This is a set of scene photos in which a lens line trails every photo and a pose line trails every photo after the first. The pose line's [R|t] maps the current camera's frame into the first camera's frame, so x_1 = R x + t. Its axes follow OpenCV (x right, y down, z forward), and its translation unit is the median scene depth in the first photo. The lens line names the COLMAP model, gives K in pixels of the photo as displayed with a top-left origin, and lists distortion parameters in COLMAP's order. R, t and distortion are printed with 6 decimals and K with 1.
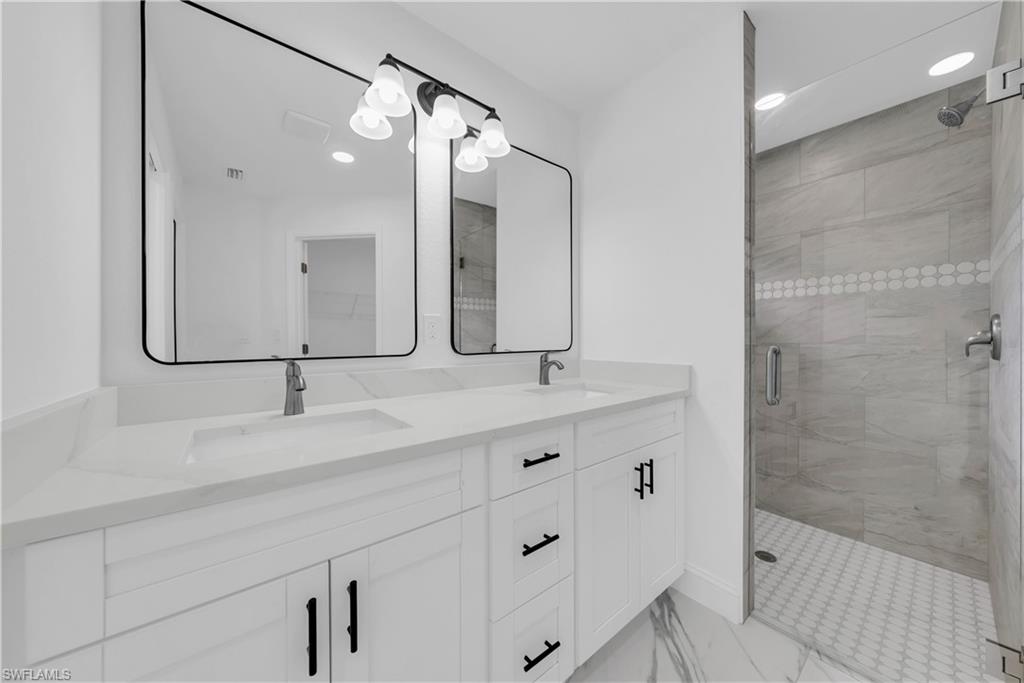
lens RADIAL K [[356.2, 0, 505.0], [0, 356.2, 340.0], [0, 0, 1]] dist [-0.003711, 0.000602]
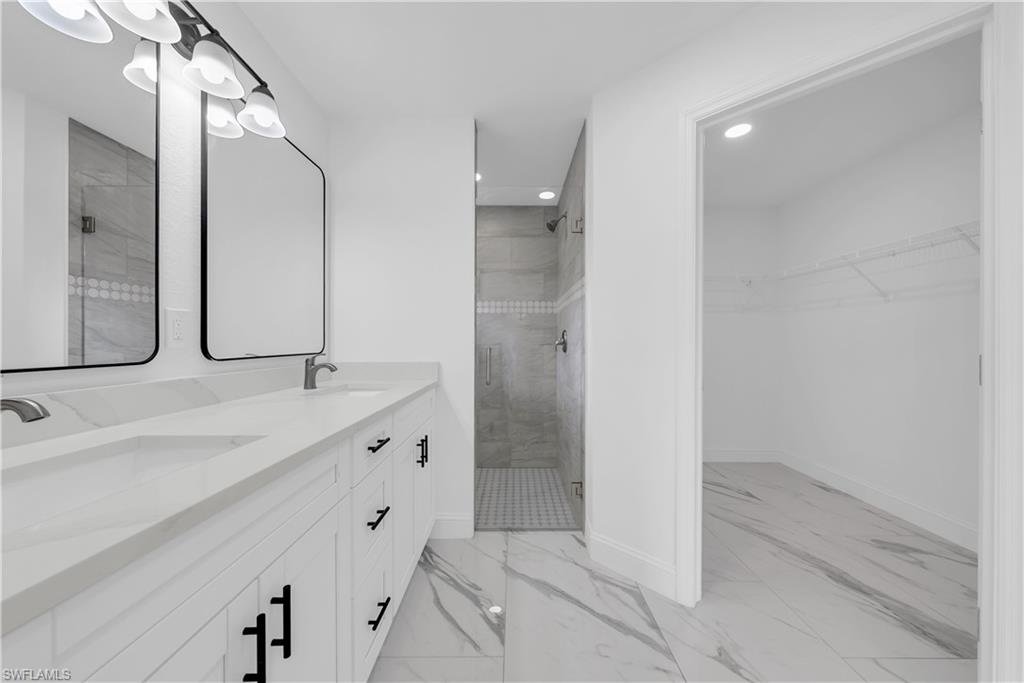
lens RADIAL K [[356.2, 0, 518.9], [0, 356.2, 343.7], [0, 0, 1]] dist [-0.003711, 0.000602]
pose [[0.617921, -0.002081, 0.786237, -0.309101], [0.002947, 0.999996, 0.000330, 0.003986], [-0.786235, 0.002113, 0.617925, -0.043485]]
